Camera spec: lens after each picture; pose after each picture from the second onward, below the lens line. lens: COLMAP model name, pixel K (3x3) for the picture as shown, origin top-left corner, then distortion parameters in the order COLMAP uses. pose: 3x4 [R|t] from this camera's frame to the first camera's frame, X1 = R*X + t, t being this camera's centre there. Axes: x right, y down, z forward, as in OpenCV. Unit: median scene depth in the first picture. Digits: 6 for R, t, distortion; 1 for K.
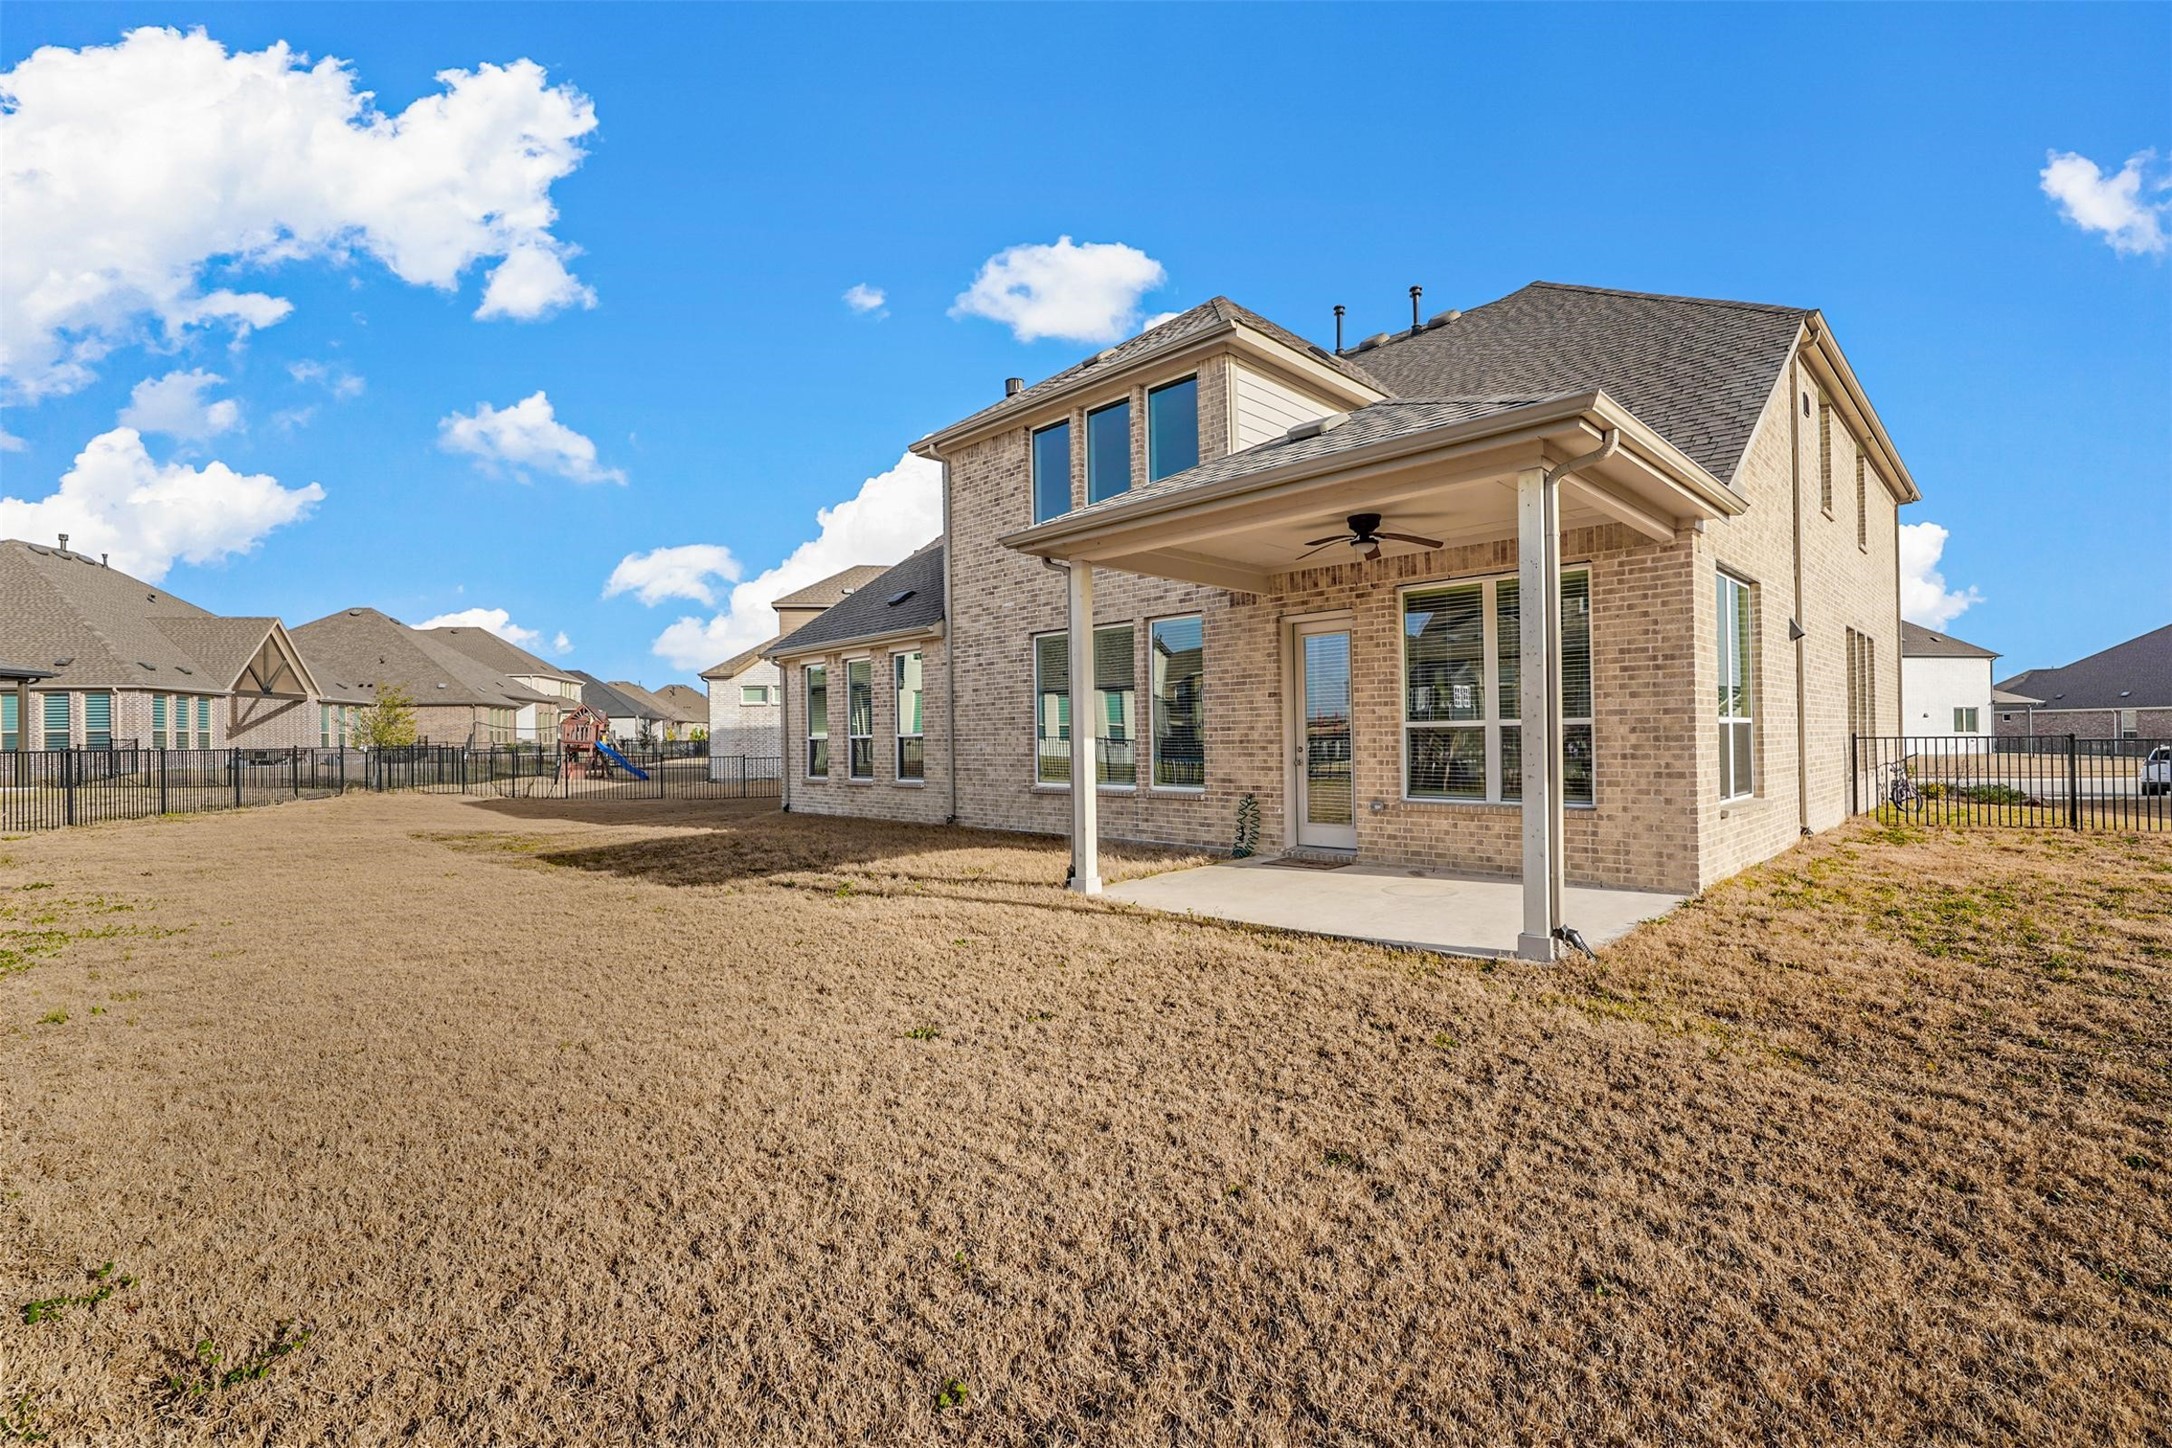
lens RADIAL K [[972.7, 0, 1087.6], [0, 972.7, 732.0], [0, 0, 1]] dist [-0.002116, -0.000040]
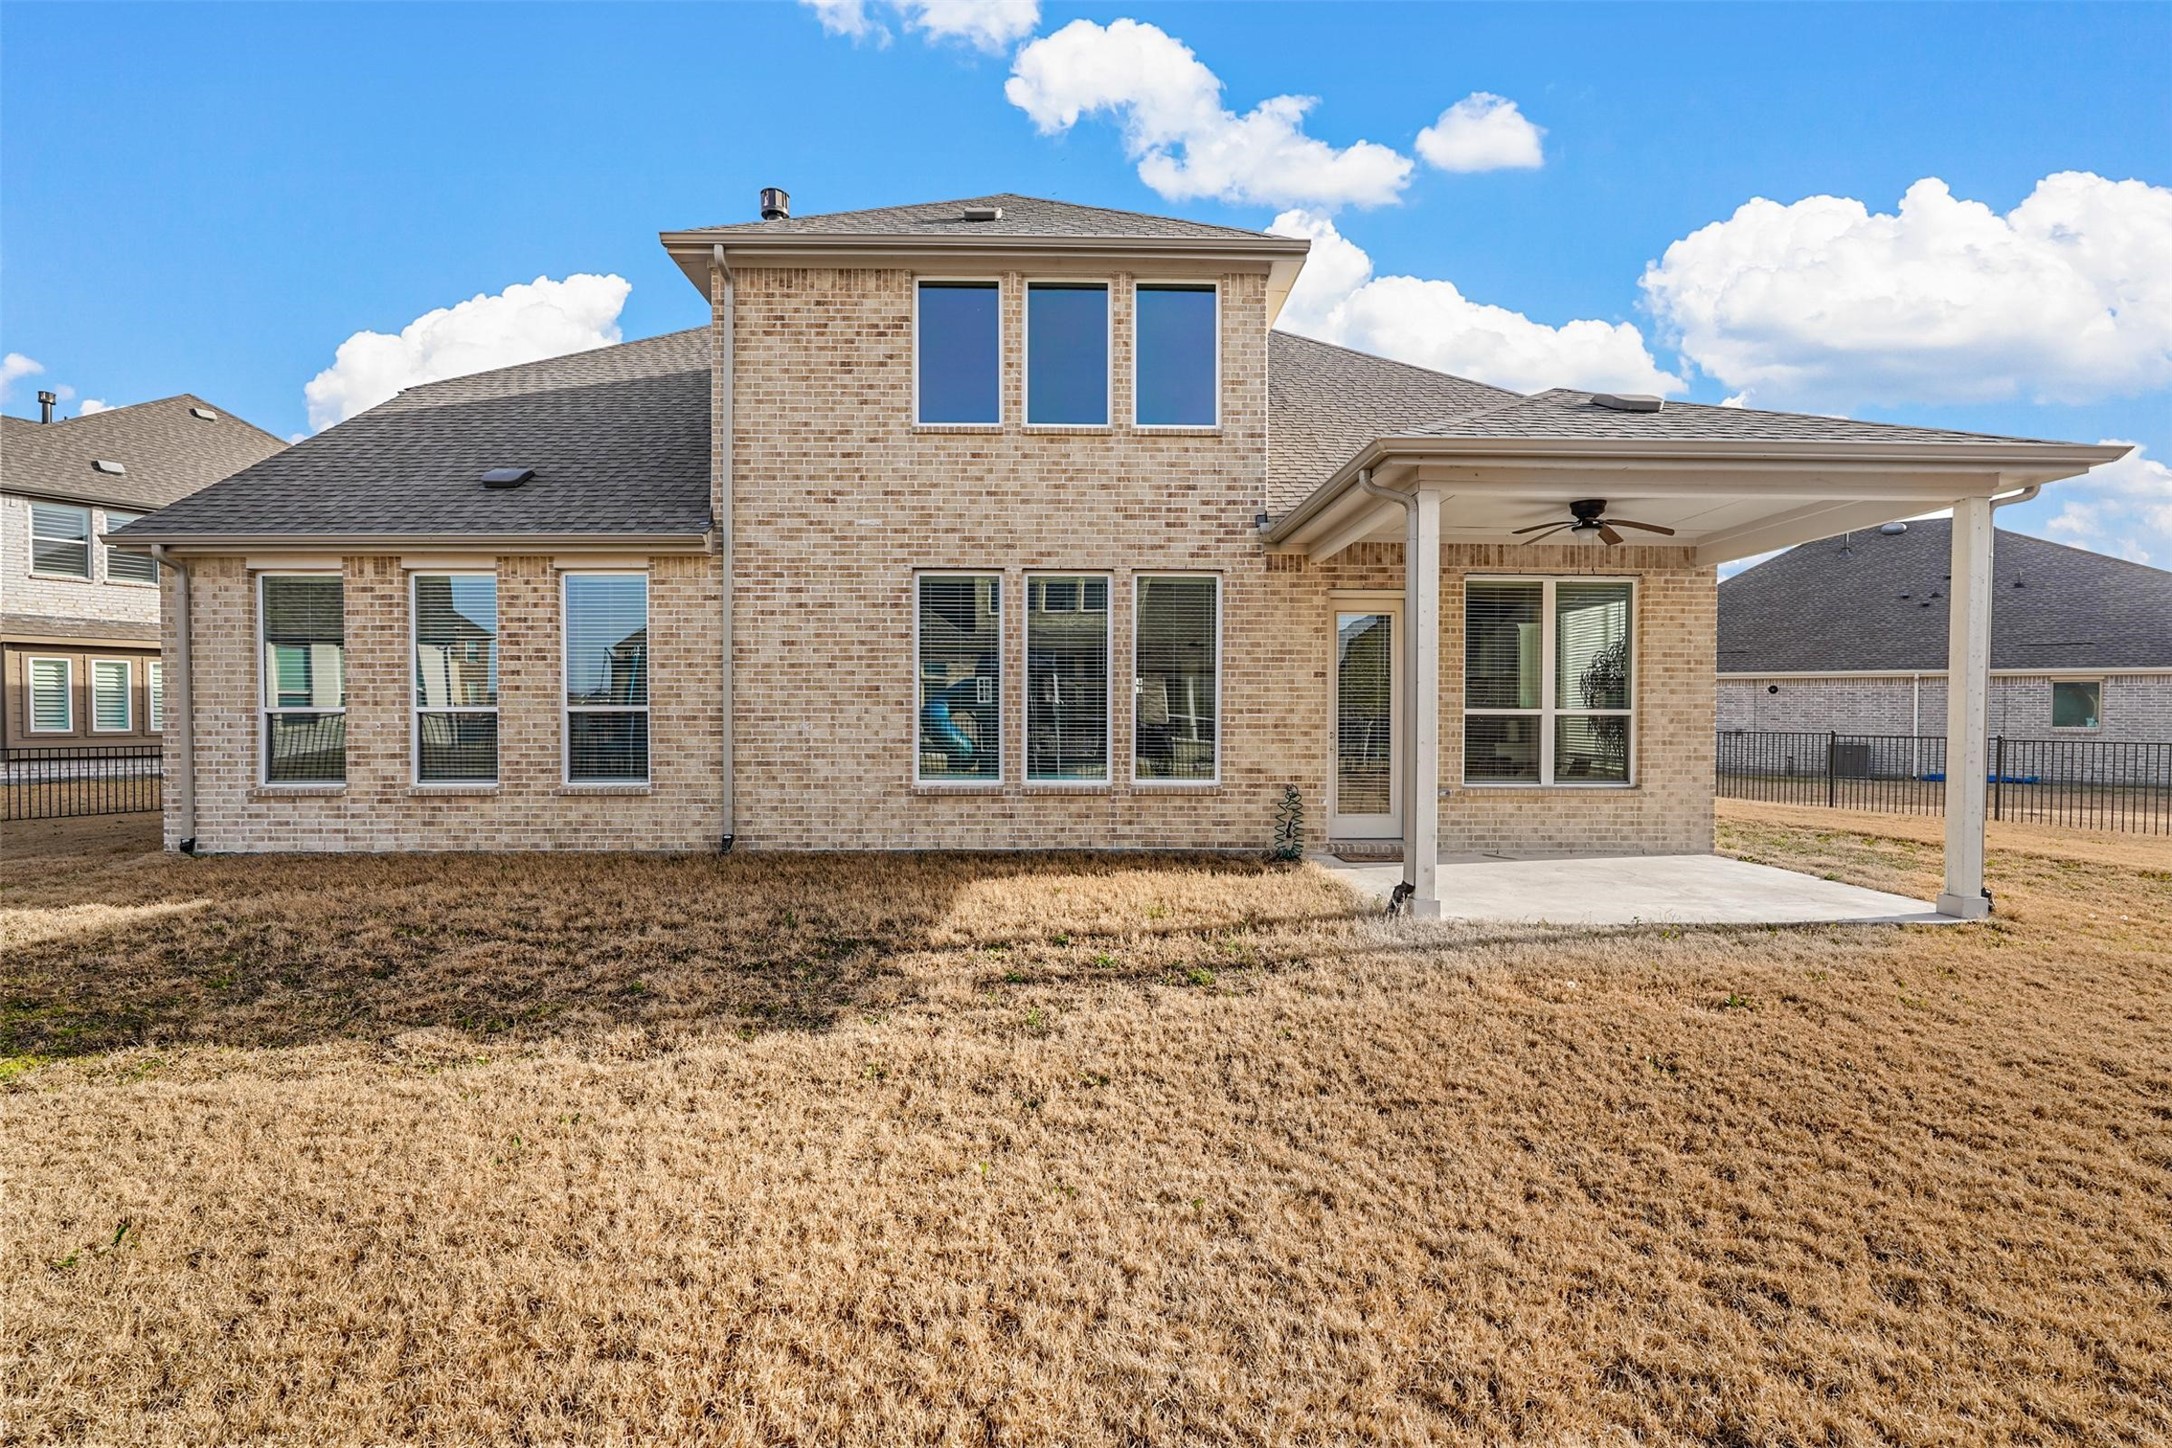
lens RADIAL K [[972.7, 0, 1087.1], [0, 972.7, 730.9], [0, 0, 1]] dist [-0.002116, -0.000040]
pose [[0.681204, 0.008904, 0.732040, -0.543796], [-0.017567, 0.999837, 0.004185, 0.012164], [-0.731883, -0.015710, 0.681249, 0.476180]]
